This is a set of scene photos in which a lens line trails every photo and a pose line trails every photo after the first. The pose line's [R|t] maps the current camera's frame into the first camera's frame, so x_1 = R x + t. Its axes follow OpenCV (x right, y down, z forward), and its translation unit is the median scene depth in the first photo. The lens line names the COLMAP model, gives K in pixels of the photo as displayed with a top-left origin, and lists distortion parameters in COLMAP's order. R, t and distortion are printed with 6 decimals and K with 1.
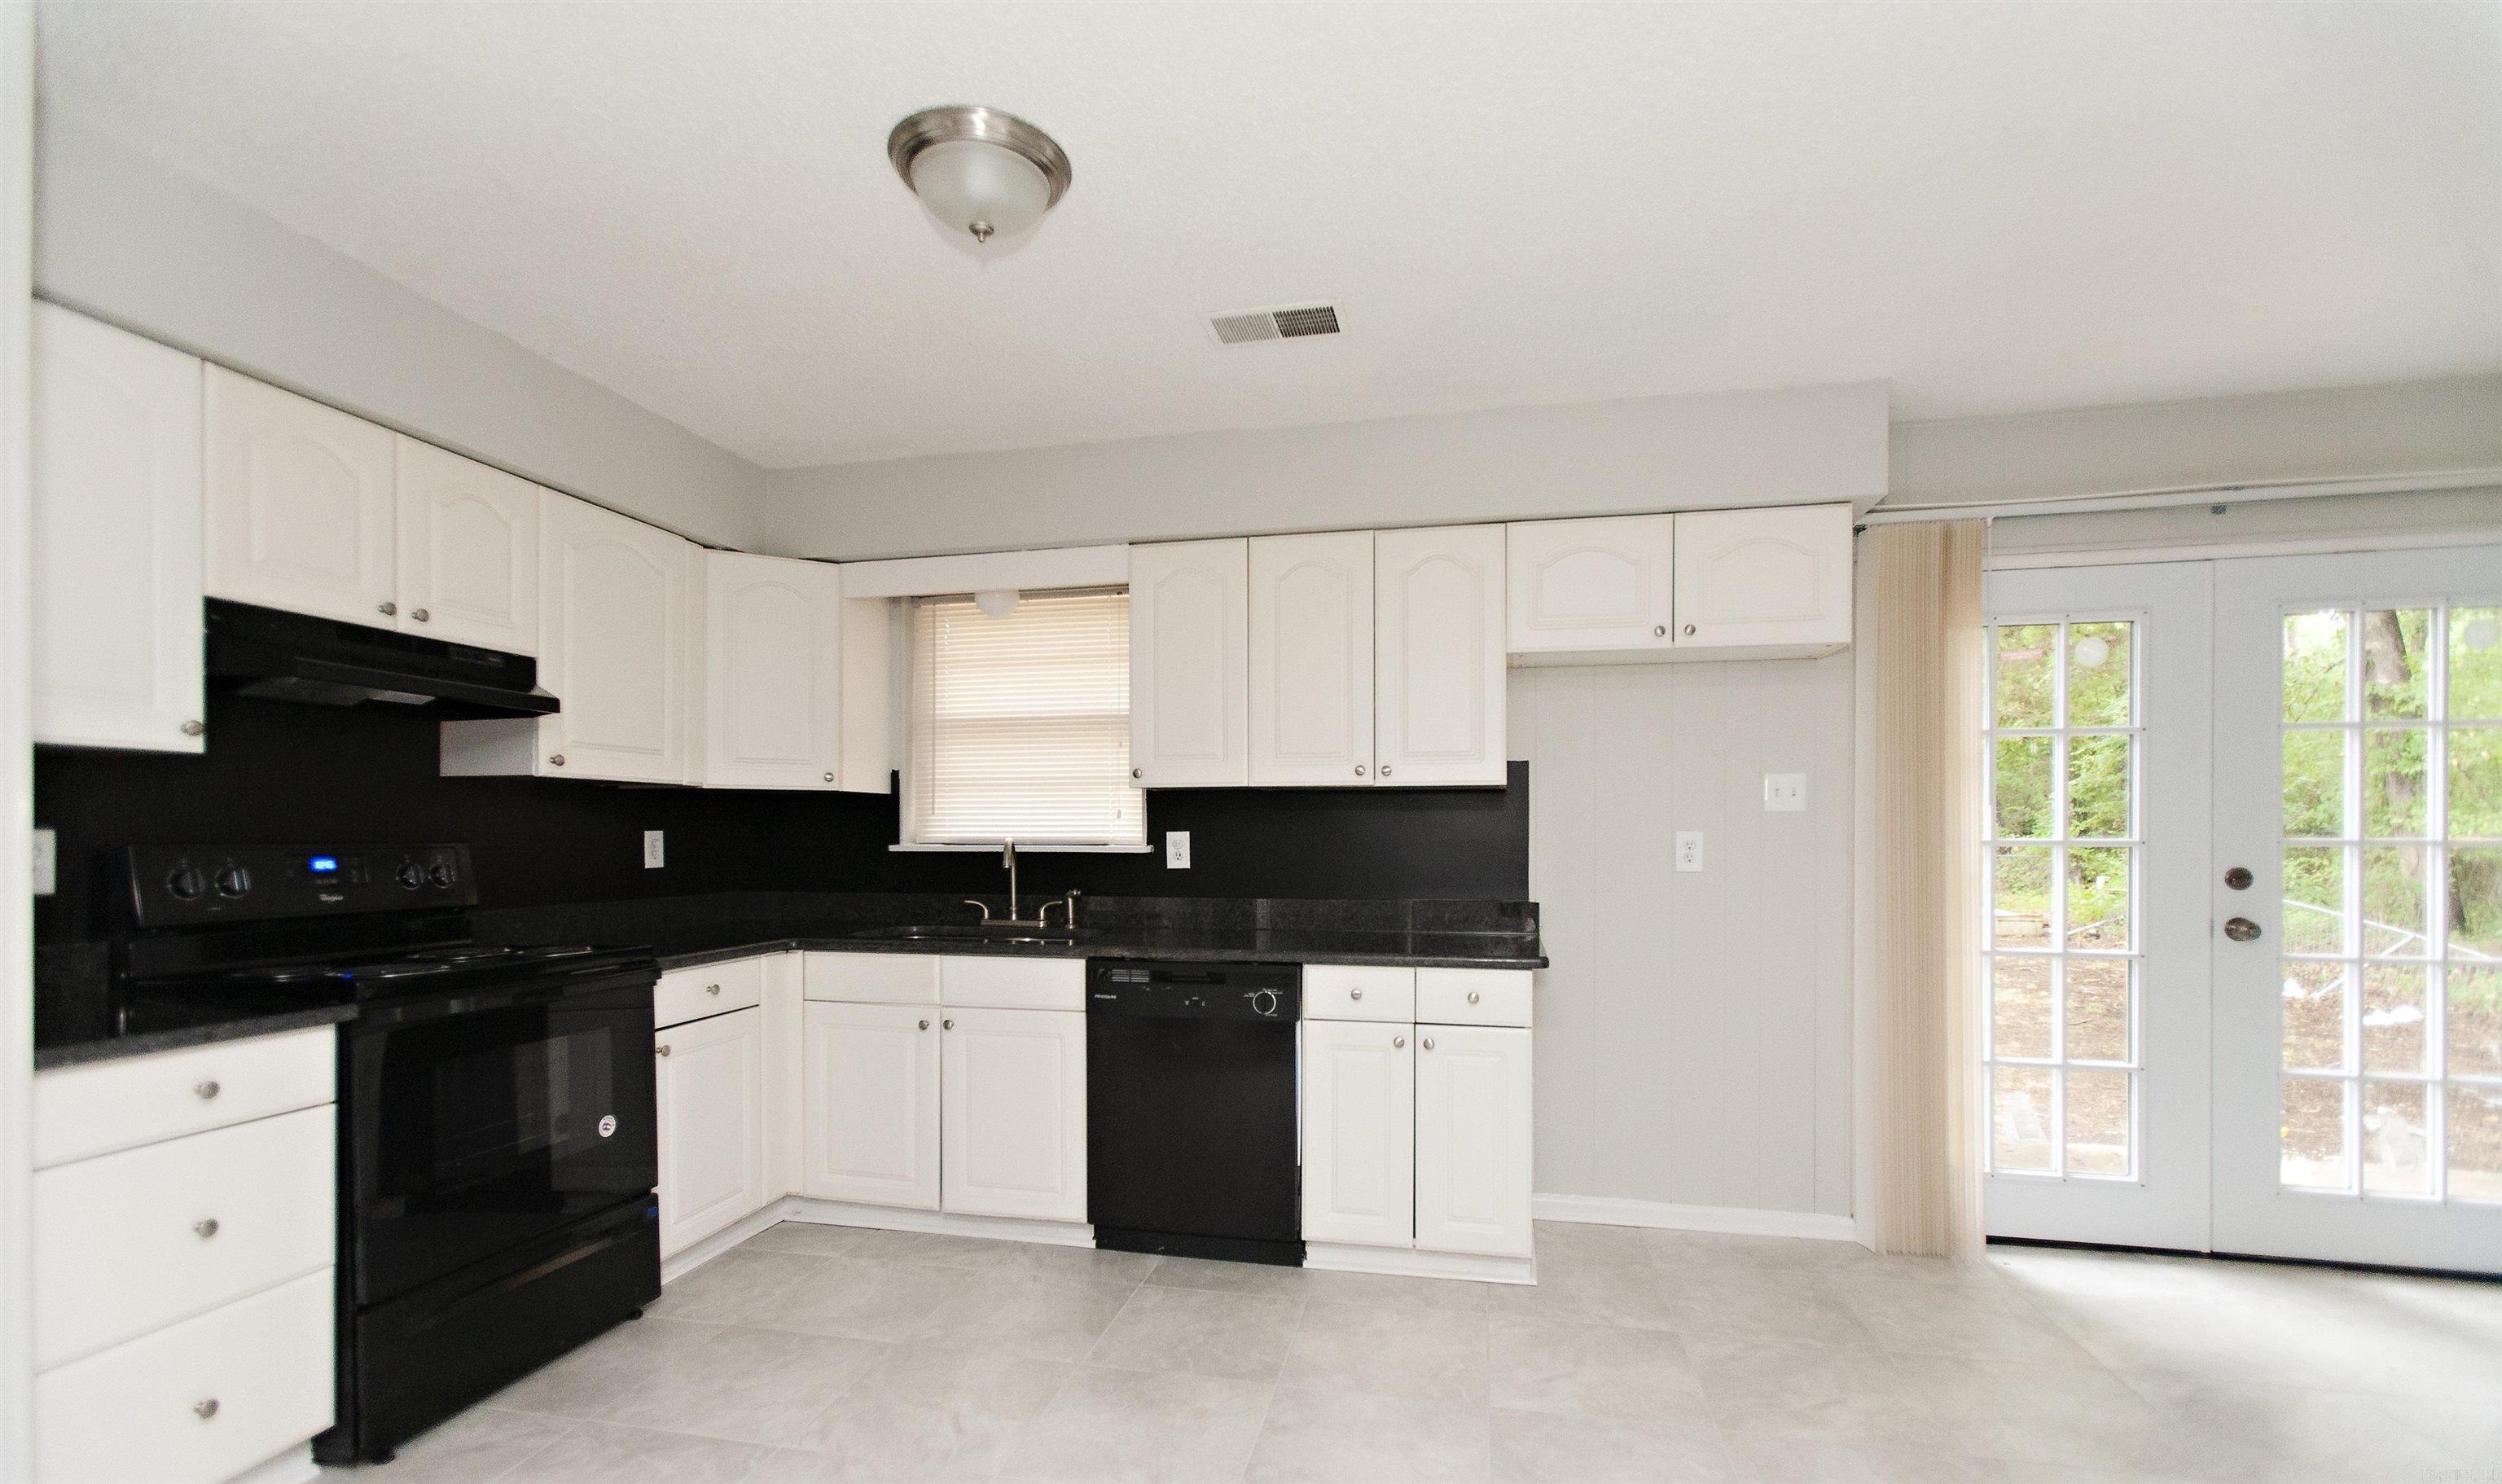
lens RADIAL K [[1123.2, 0, 1222.1], [0, 1123.2, 832.4], [0, 0, 1]] dist [-0.012028, 0.001190]
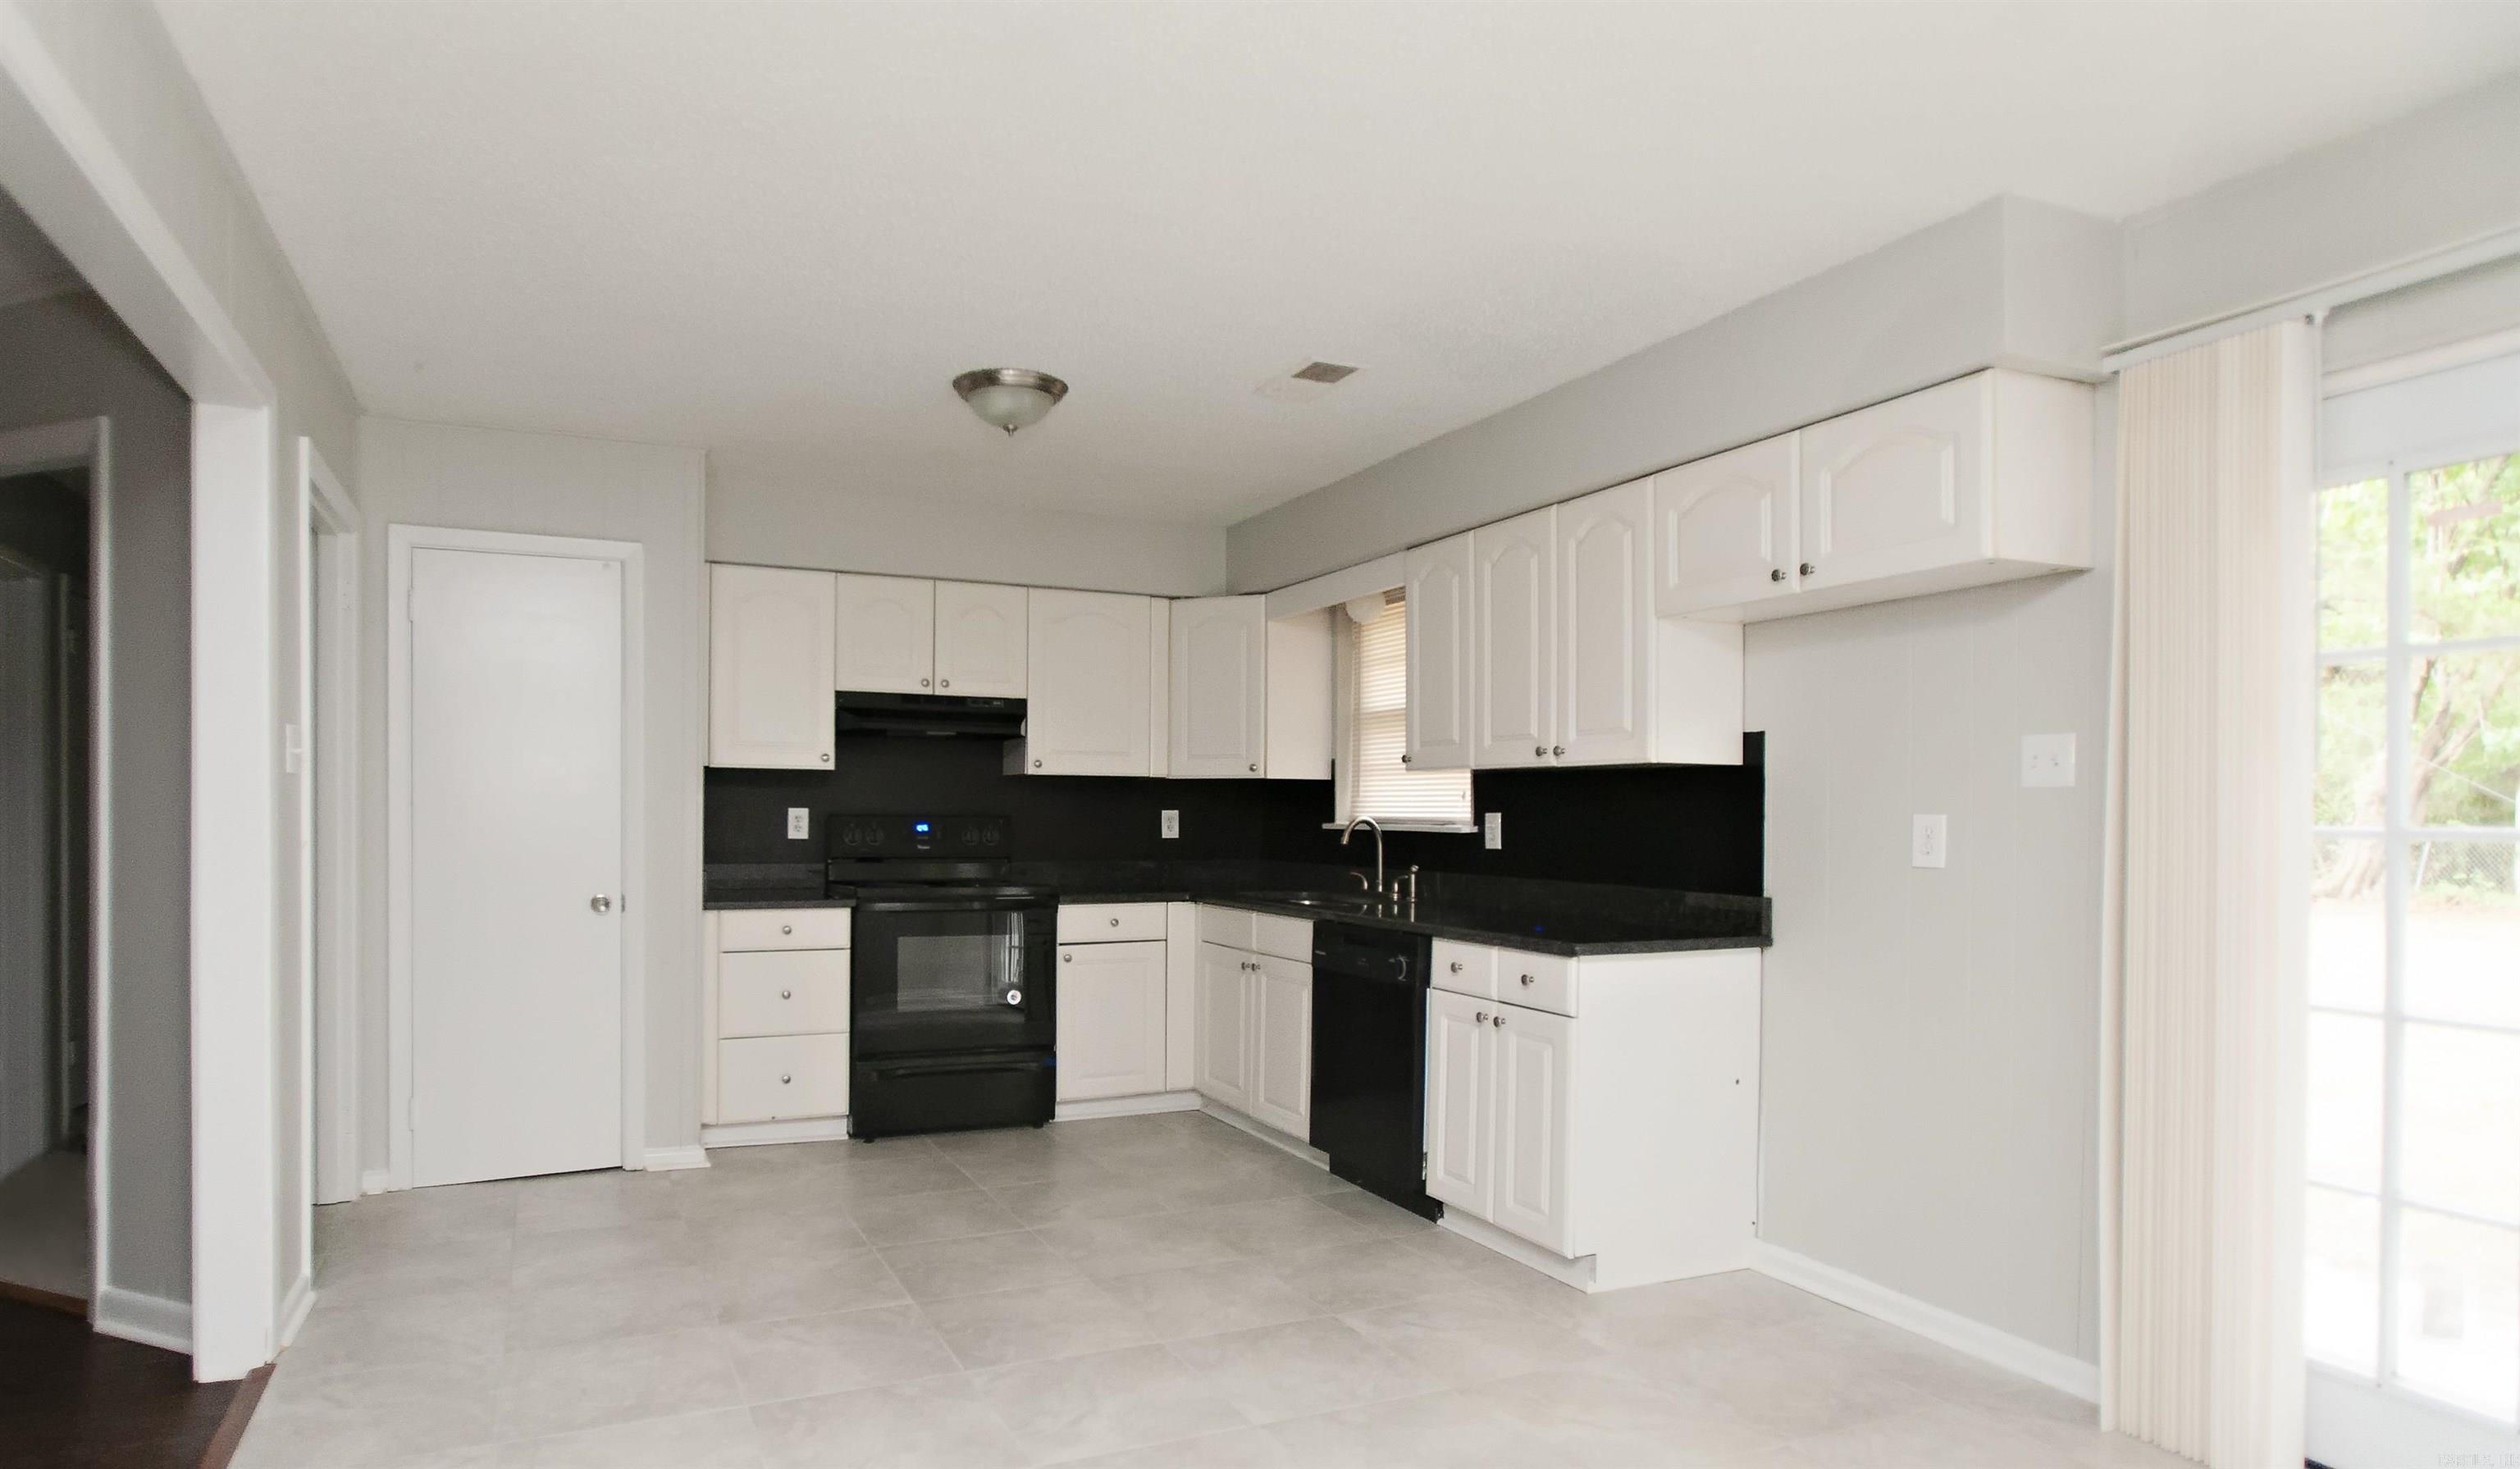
lens RADIAL K [[1353.1, 0, 1135.4], [0, 1353.1, 798.3], [0, 0, 1]] dist [-0.008605, 0.001507]
pose [[0.585429, -0.004345, -0.810712, 0.935258], [-0.007221, 0.999918, -0.010573, 0.001614], [0.810691, 0.012044, 0.585350, 0.017047]]
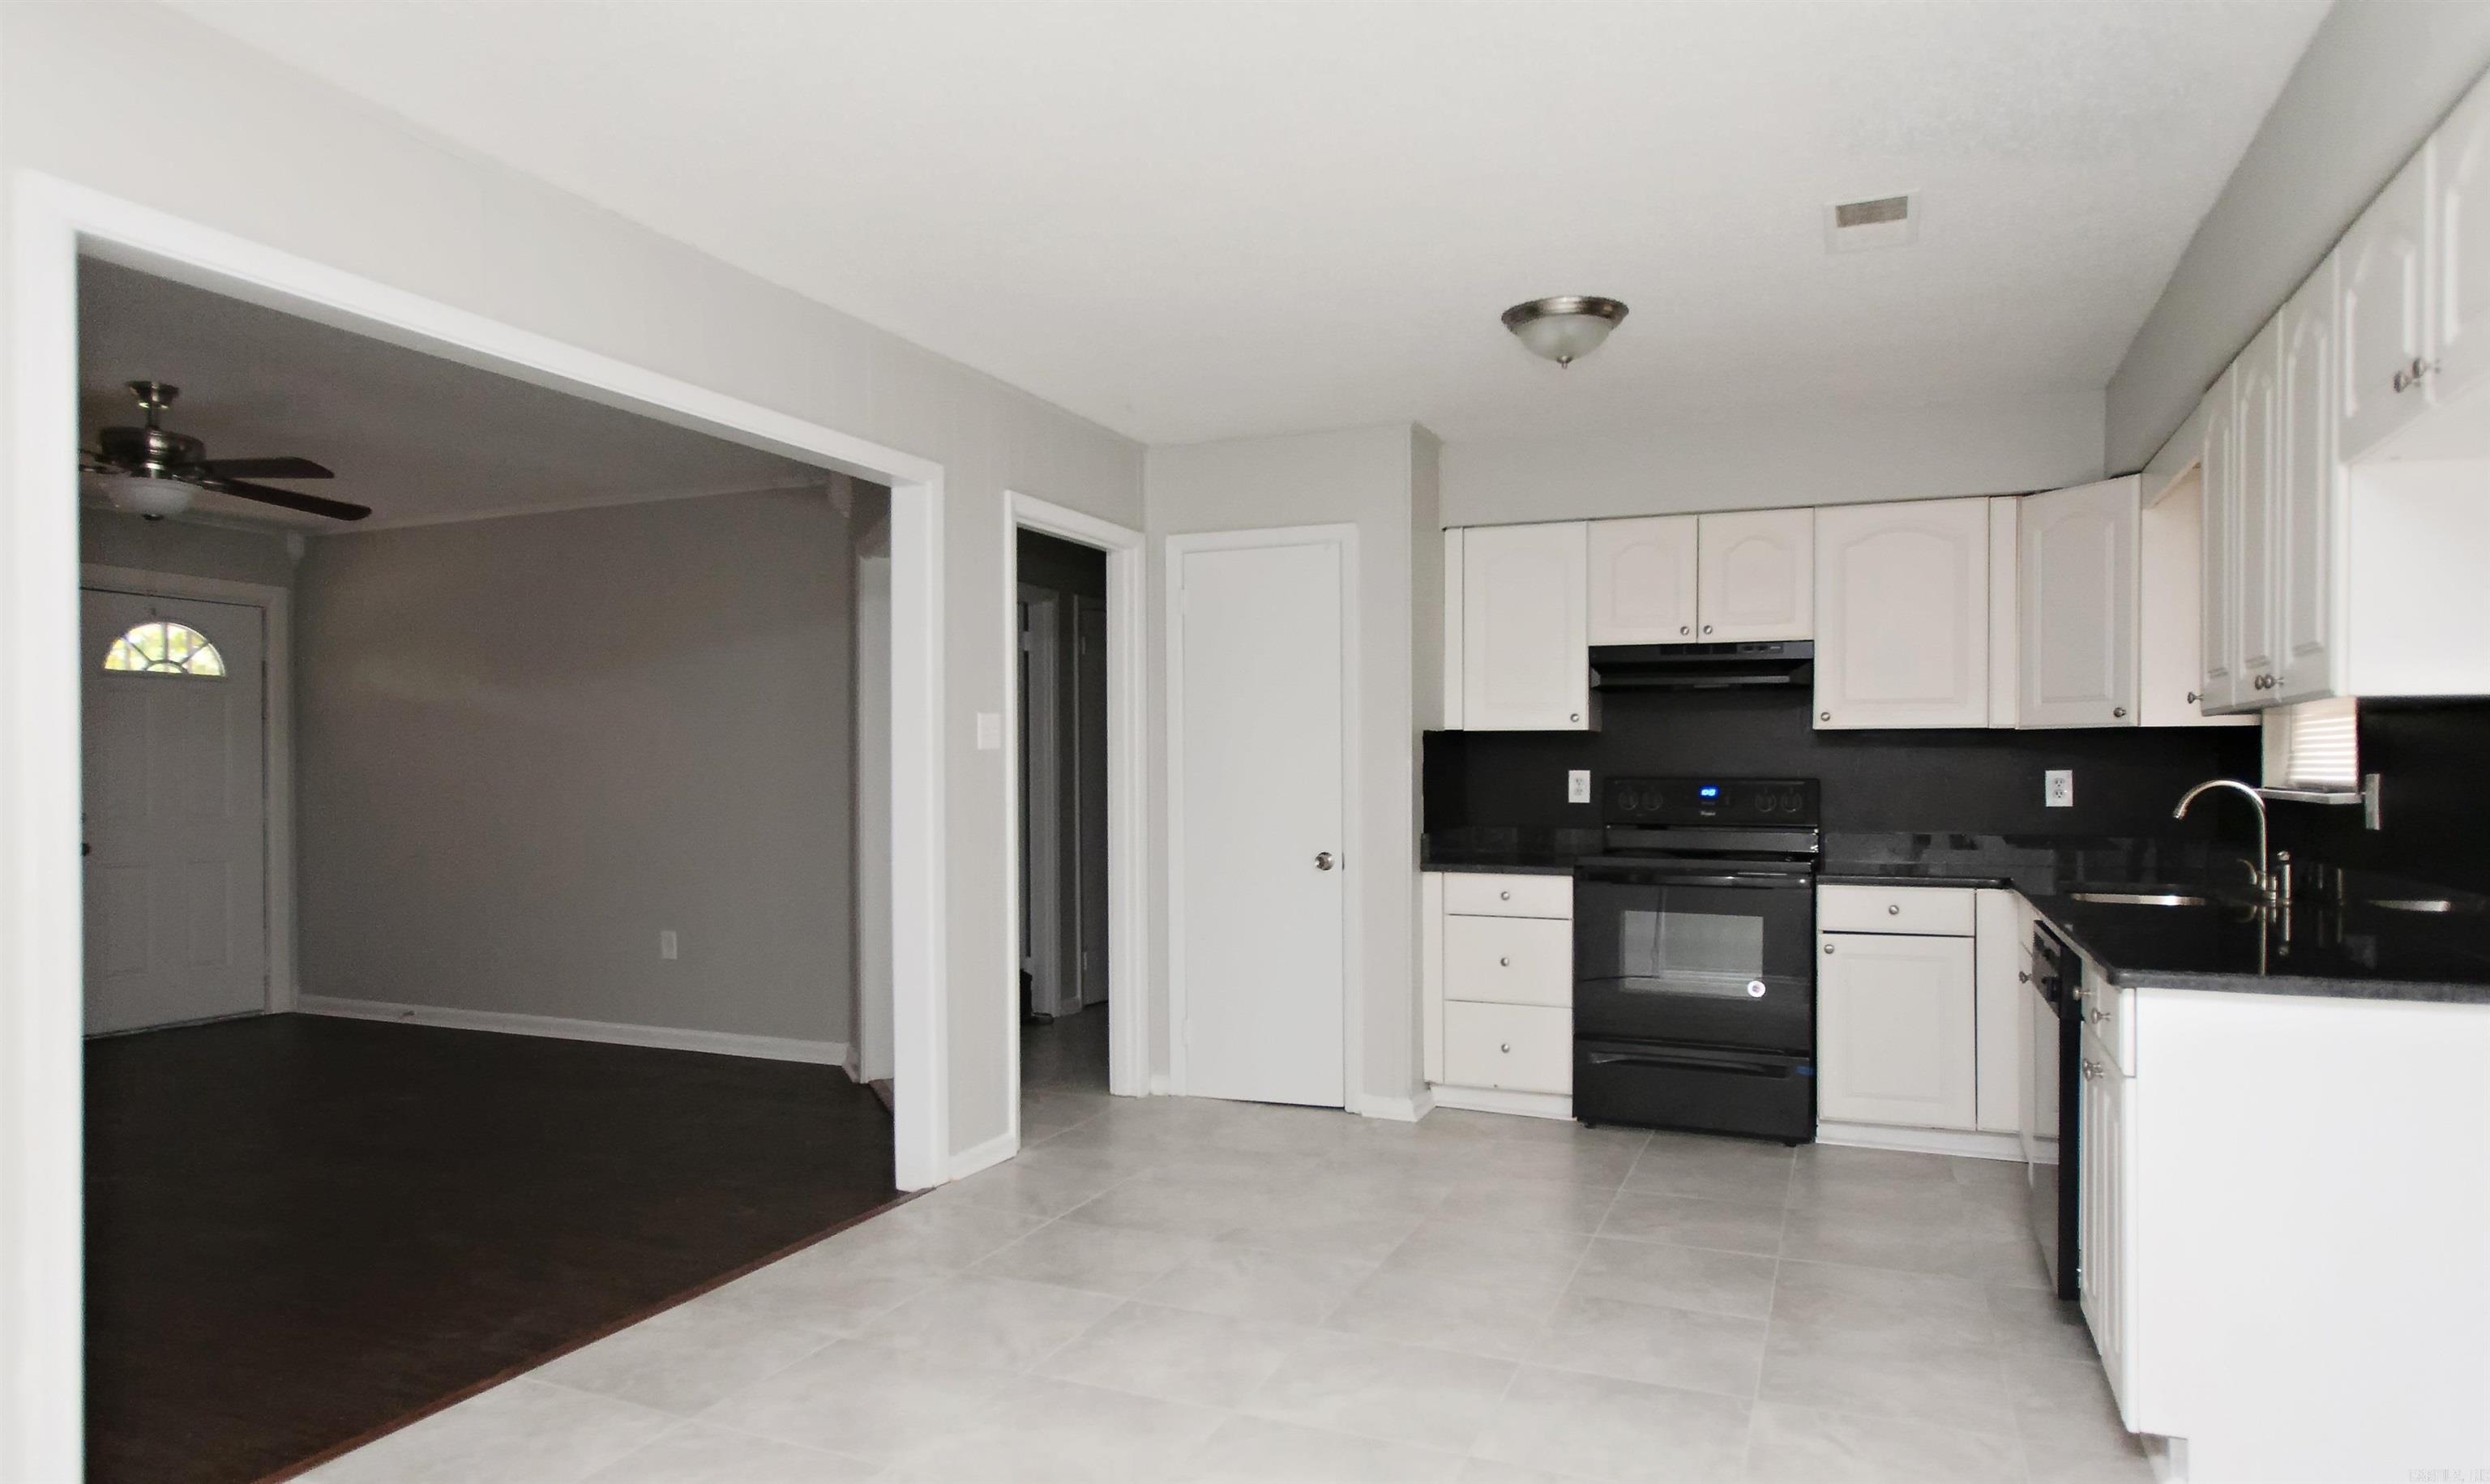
lens RADIAL K [[1503.4, 0, 1250.4], [0, 1503.4, 740.6], [0, 0, 1]] dist [-0.006580, 0.001482]
pose [[-0.170886, -0.018187, -0.985123, 1.155611], [-0.001239, 0.999833, -0.018244, -0.003654], [0.985290, -0.001897, -0.170880, 0.603187]]
